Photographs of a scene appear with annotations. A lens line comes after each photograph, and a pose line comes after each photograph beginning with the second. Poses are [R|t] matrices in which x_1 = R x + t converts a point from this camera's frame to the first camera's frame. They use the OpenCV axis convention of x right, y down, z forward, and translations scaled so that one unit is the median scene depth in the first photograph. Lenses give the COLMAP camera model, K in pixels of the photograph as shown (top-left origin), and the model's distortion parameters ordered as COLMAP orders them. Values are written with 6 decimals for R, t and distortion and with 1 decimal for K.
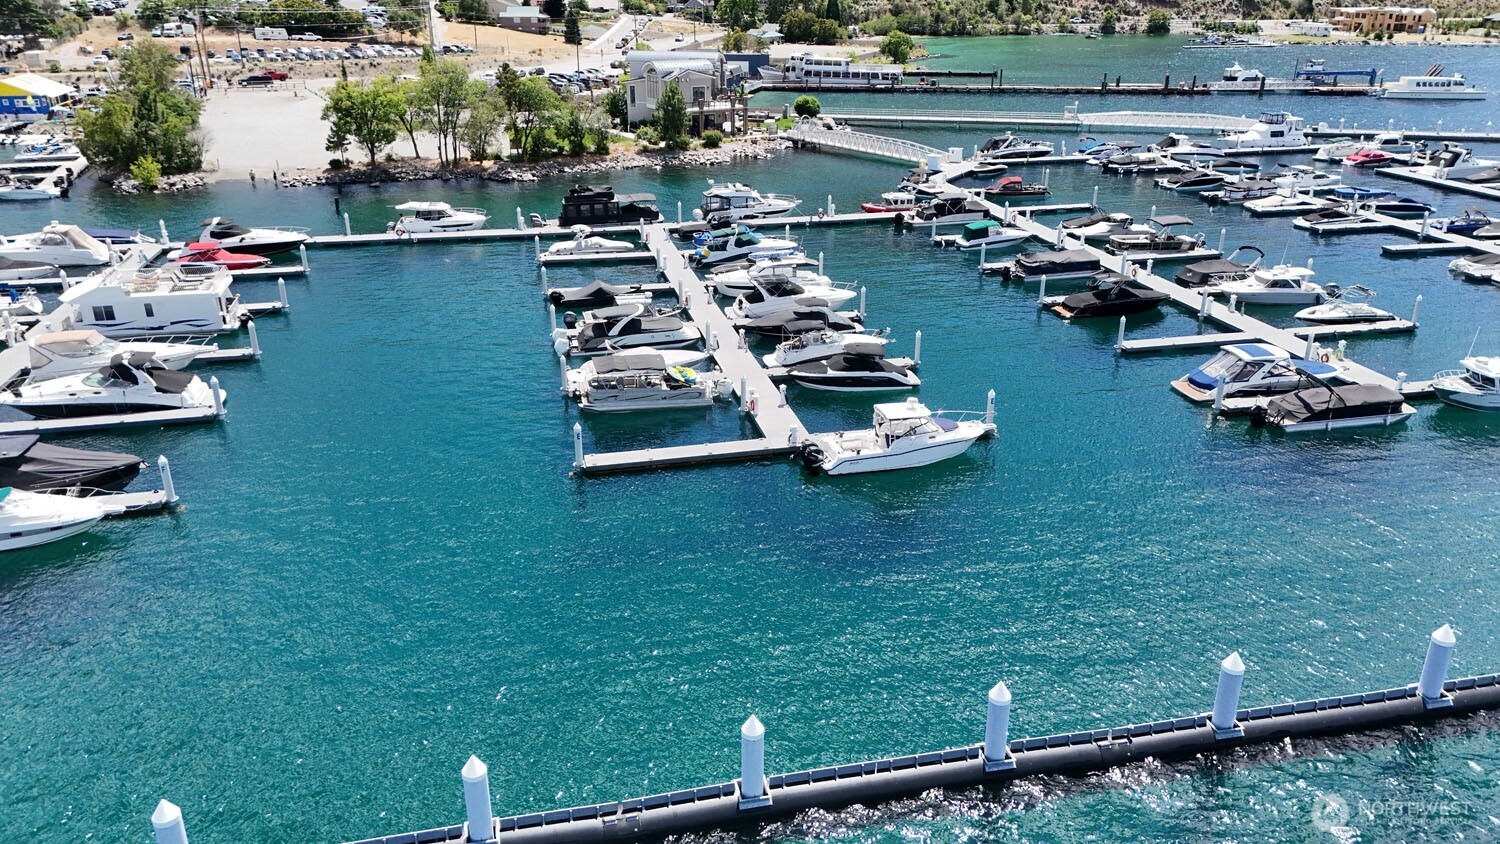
lens RADIAL K [[1117.3, 0, 750.0], [0, 1117.3, 422.0], [0, 0, 1]] dist [0.082038, -0.067652]
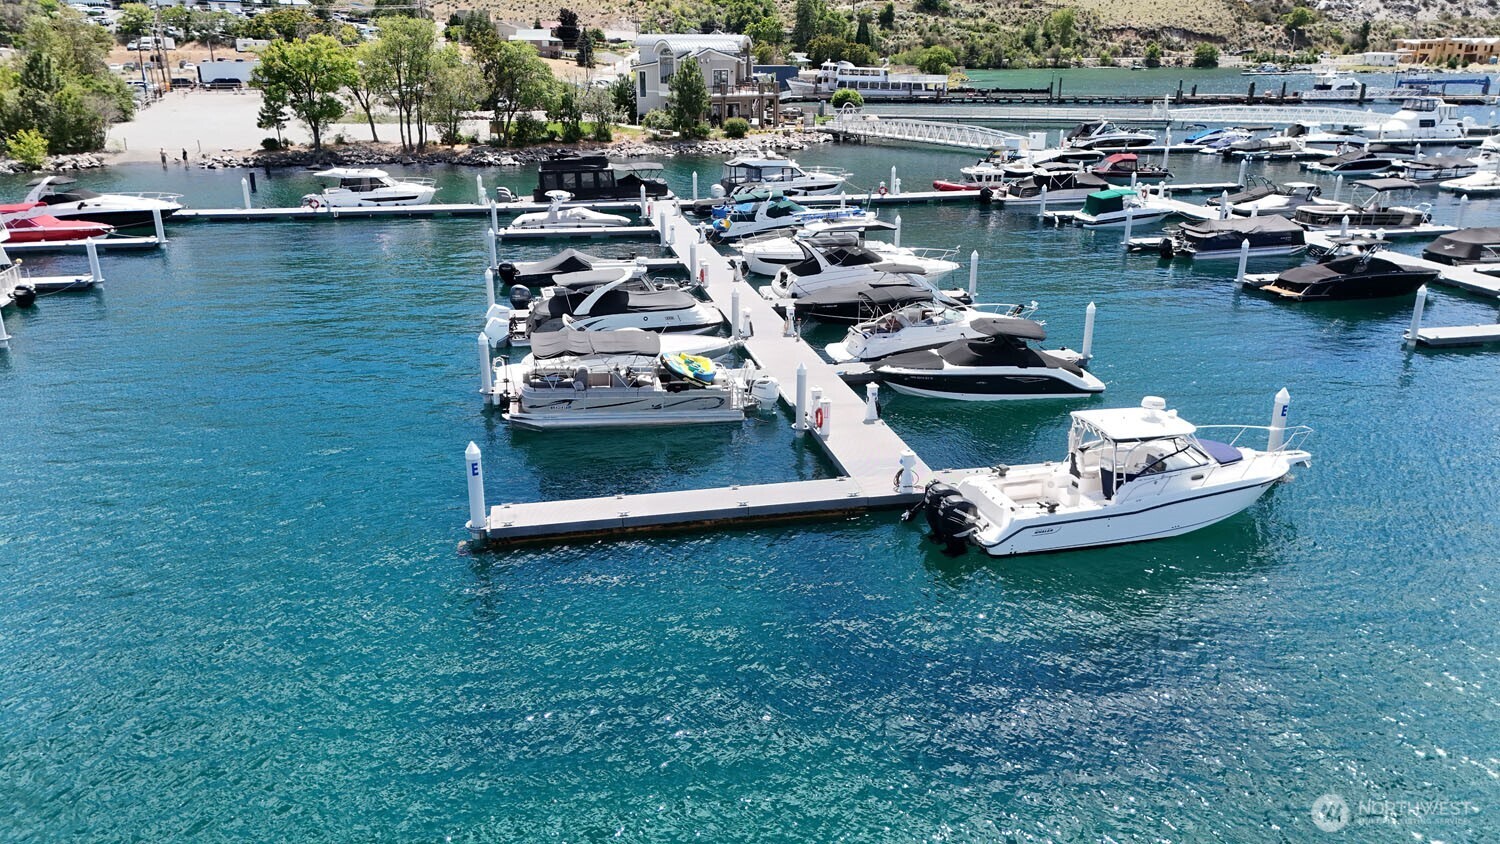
lens RADIAL K [[1117.3, 0, 750.0], [0, 1117.3, 422.0], [0, 0, 1]] dist [0.082038, -0.067652]
pose [[0.999849, 0.006522, -0.016115, -0.010246], [-0.007300, 0.998785, -0.048742, 0.006116], [0.015778, 0.048852, 0.998681, 0.206839]]
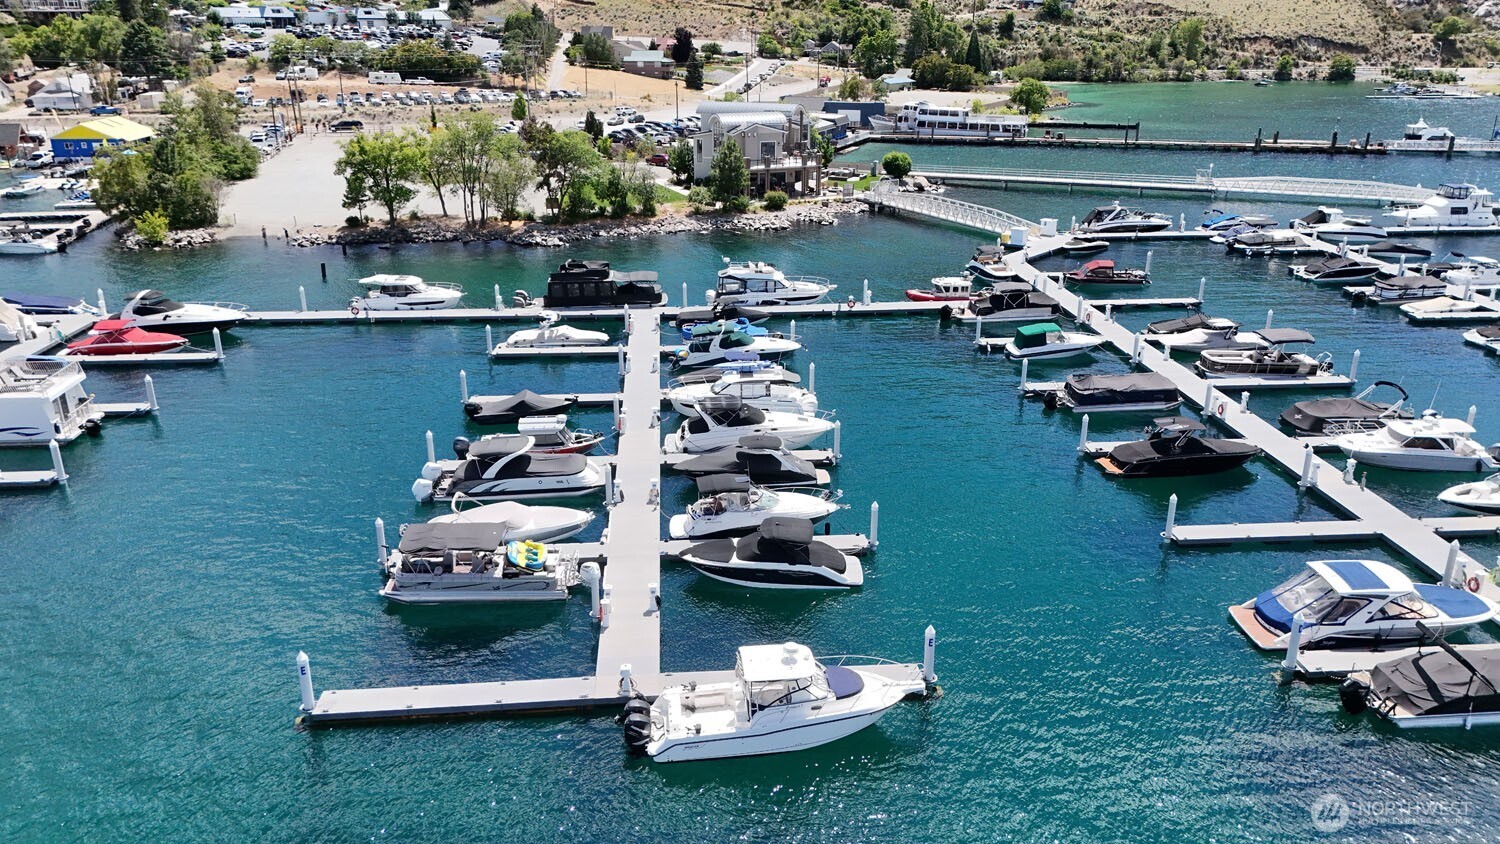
lens RADIAL K [[1117.3, 0, 750.0], [0, 1117.3, 422.0], [0, 0, 1]] dist [0.082038, -0.067652]
pose [[0.989877, 0.049729, -0.132934, 0.083941], [-0.054068, 0.998109, -0.029234, -0.055319], [0.131229, 0.036125, 0.990694, 0.135584]]
